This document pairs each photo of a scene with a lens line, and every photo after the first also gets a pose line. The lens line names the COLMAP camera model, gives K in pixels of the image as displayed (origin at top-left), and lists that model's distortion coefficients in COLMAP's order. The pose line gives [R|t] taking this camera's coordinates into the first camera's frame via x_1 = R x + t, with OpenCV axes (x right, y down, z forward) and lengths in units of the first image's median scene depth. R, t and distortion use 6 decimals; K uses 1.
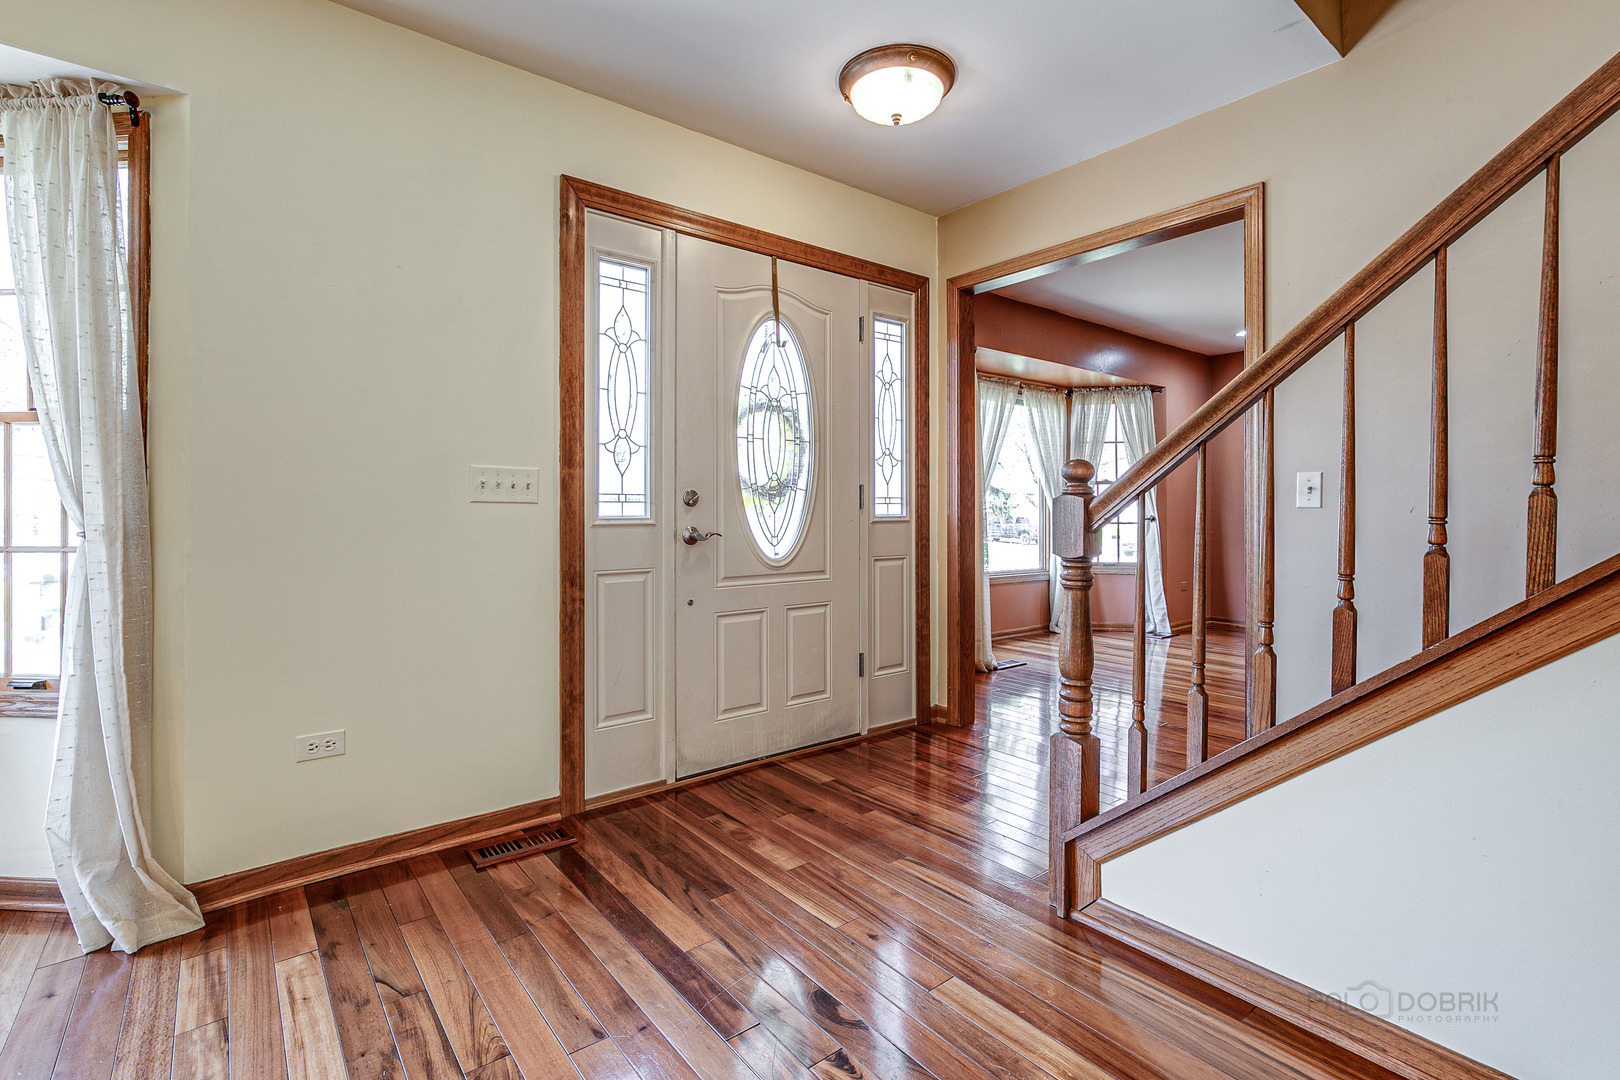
lens RADIAL K [[741.9, 0, 811.6], [0, 741.9, 520.4], [0, 0, 1]] dist [-0.000600, 0.000127]
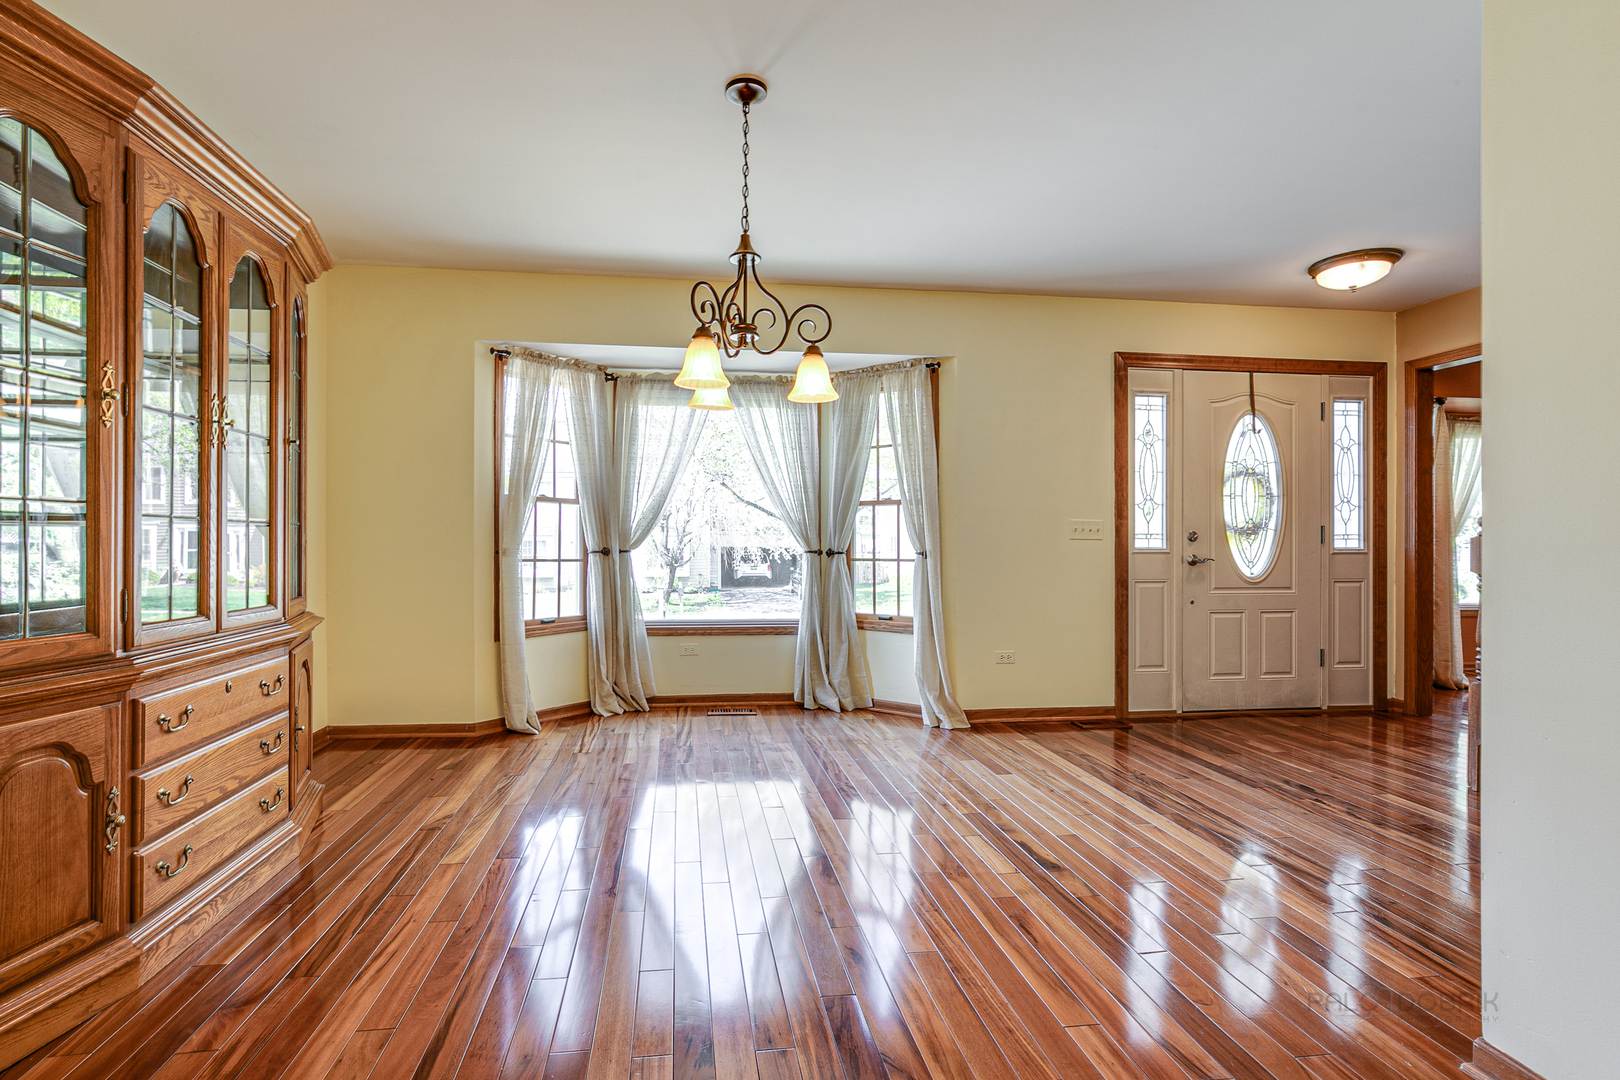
lens RADIAL K [[755.8, 0, 785.1], [0, 755.8, 536.7], [0, 0, 1]] dist [-0.001499, 0.000239]
pose [[0.858679, 0.002771, -0.512506, -0.075858], [-0.010517, 0.999870, -0.012215, -0.000316], [0.512405, 0.015879, 0.858597, -0.765312]]
